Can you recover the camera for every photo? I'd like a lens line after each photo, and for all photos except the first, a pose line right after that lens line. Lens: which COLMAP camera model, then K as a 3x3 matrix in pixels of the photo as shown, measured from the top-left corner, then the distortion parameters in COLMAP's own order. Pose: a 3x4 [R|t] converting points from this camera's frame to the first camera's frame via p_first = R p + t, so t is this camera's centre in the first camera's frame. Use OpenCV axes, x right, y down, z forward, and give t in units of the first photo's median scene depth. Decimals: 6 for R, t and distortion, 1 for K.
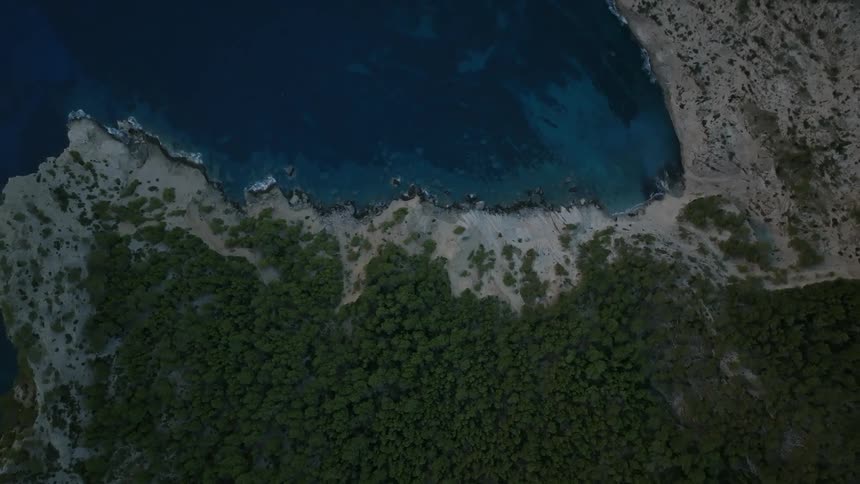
lens RADIAL K [[608.8, 0, 432.4], [0, 608.8, 244.7], [0, 0, 1]] dist [-0.004550, 0.007770]
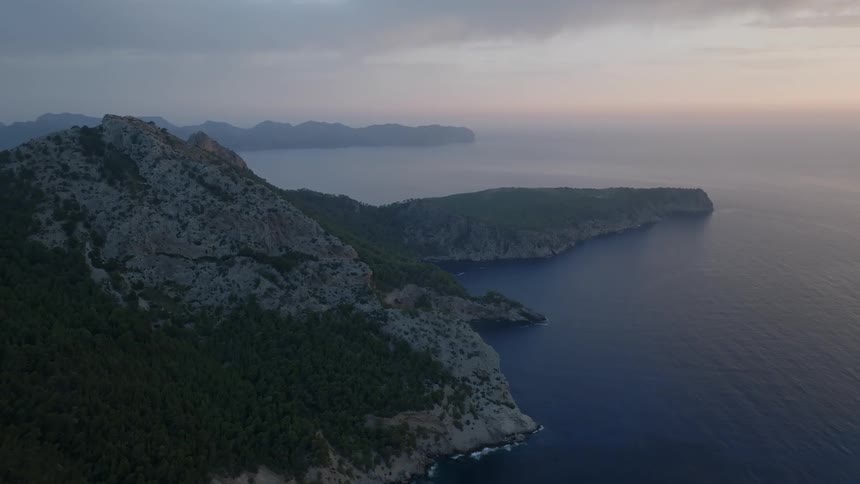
lens RADIAL K [[608.8, 0, 430.7], [0, 608.8, 241.6], [0, 0, 1]] dist [-0.004550, 0.007770]
pose [[-0.586415, 0.157294, -0.794592, 0.757826], [-0.810009, -0.111895, 0.575643, -0.873722], [0.001634, 0.981192, 0.193027, 0.279432]]
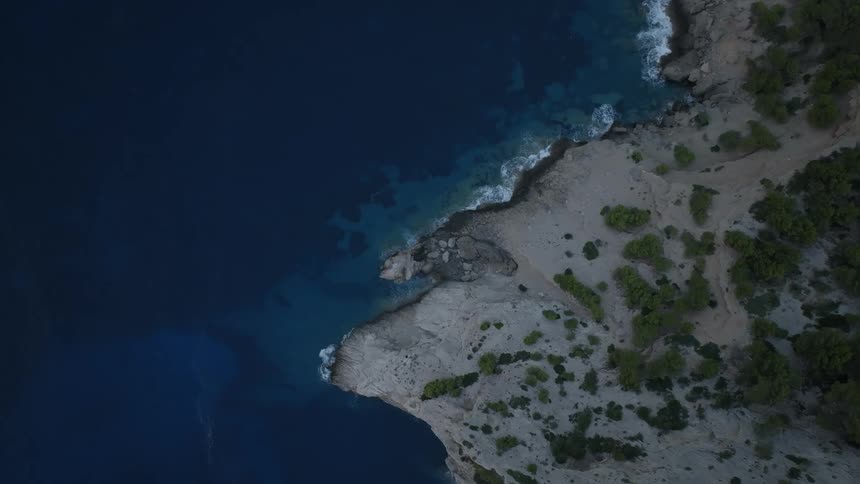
lens RADIAL K [[608.8, 0, 429.6], [0, 608.8, 242.5], [0, 0, 1]] dist [-0.004550, 0.007770]
pose [[0.419955, -0.907521, -0.006545, -0.517922], [0.907532, 0.419976, -0.002264, -0.196834], [0.004804, -0.004989, 0.999976, 0.632464]]
